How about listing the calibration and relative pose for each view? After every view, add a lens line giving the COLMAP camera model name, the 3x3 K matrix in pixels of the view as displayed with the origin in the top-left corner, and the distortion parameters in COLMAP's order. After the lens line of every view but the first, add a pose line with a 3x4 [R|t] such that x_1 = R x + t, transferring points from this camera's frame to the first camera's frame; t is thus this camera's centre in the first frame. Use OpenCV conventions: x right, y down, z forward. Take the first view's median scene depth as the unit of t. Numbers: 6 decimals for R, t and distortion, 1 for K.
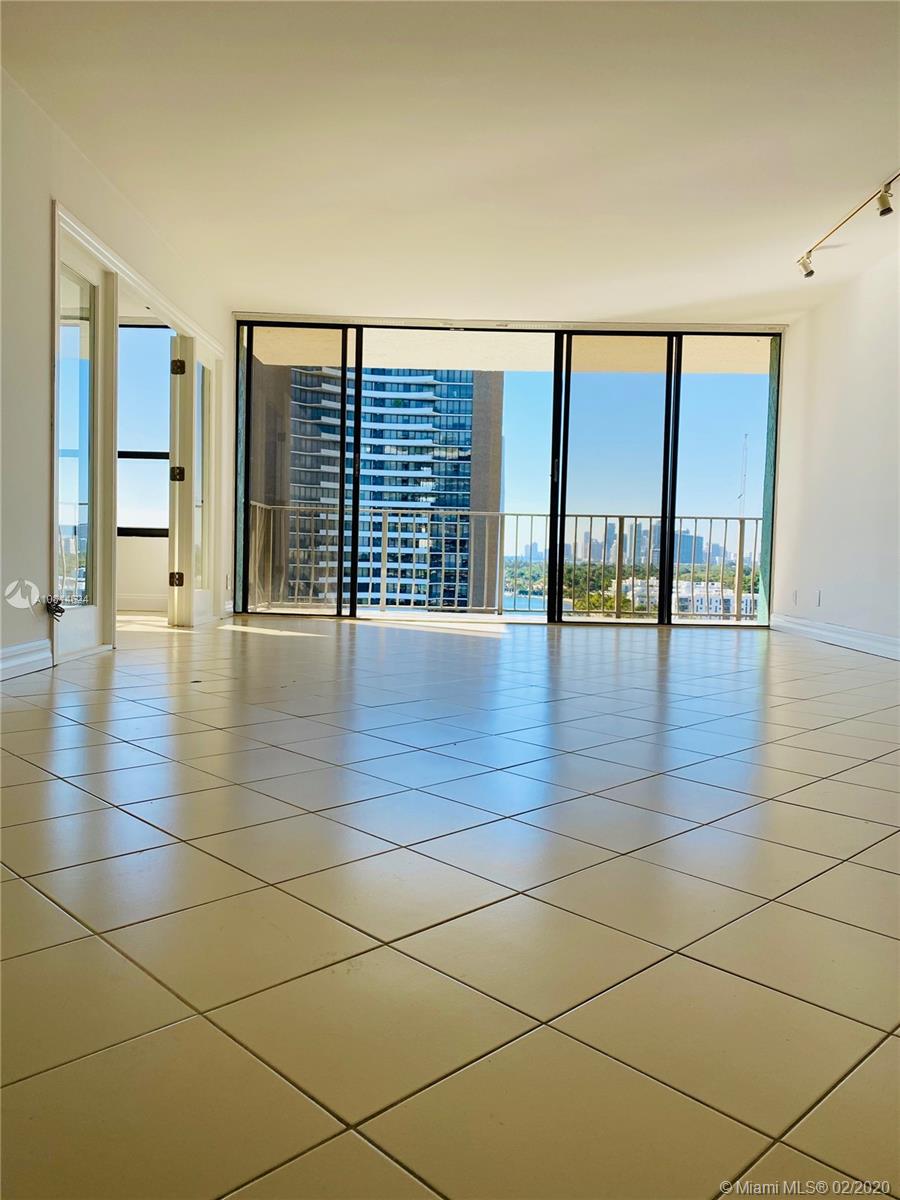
lens RADIAL K [[962.5, 0, 450.0], [0, 962.5, 600.0], [0, 0, 1]] dist [0.153602, 0.001453]
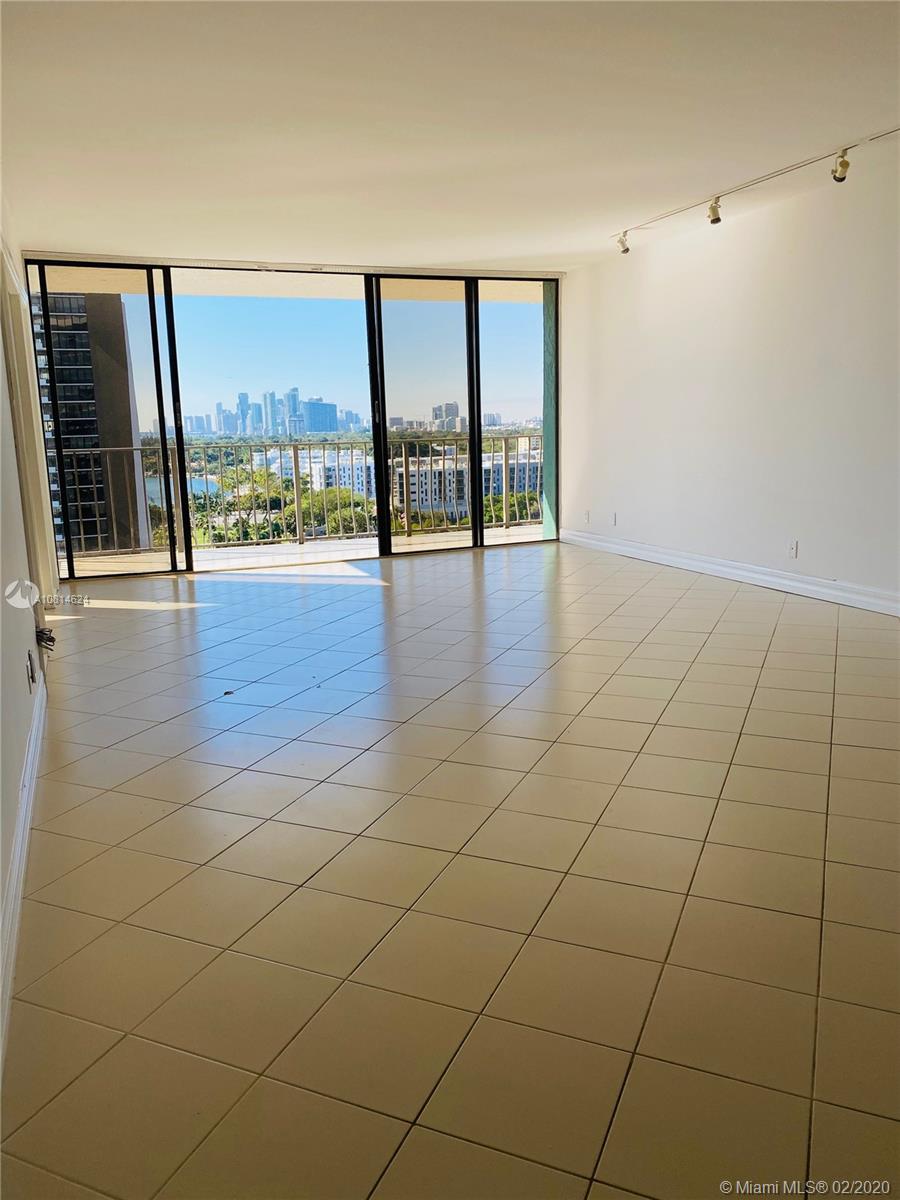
lens RADIAL K [[962.5, 0, 450.0], [0, 962.5, 600.0], [0, 0, 1]] dist [0.153602, 0.001453]
pose [[0.928342, -0.121531, 0.351299, -0.207789], [0.073344, 0.986353, 0.147408, -0.080822], [-0.364419, -0.111079, 0.924586, -0.024120]]
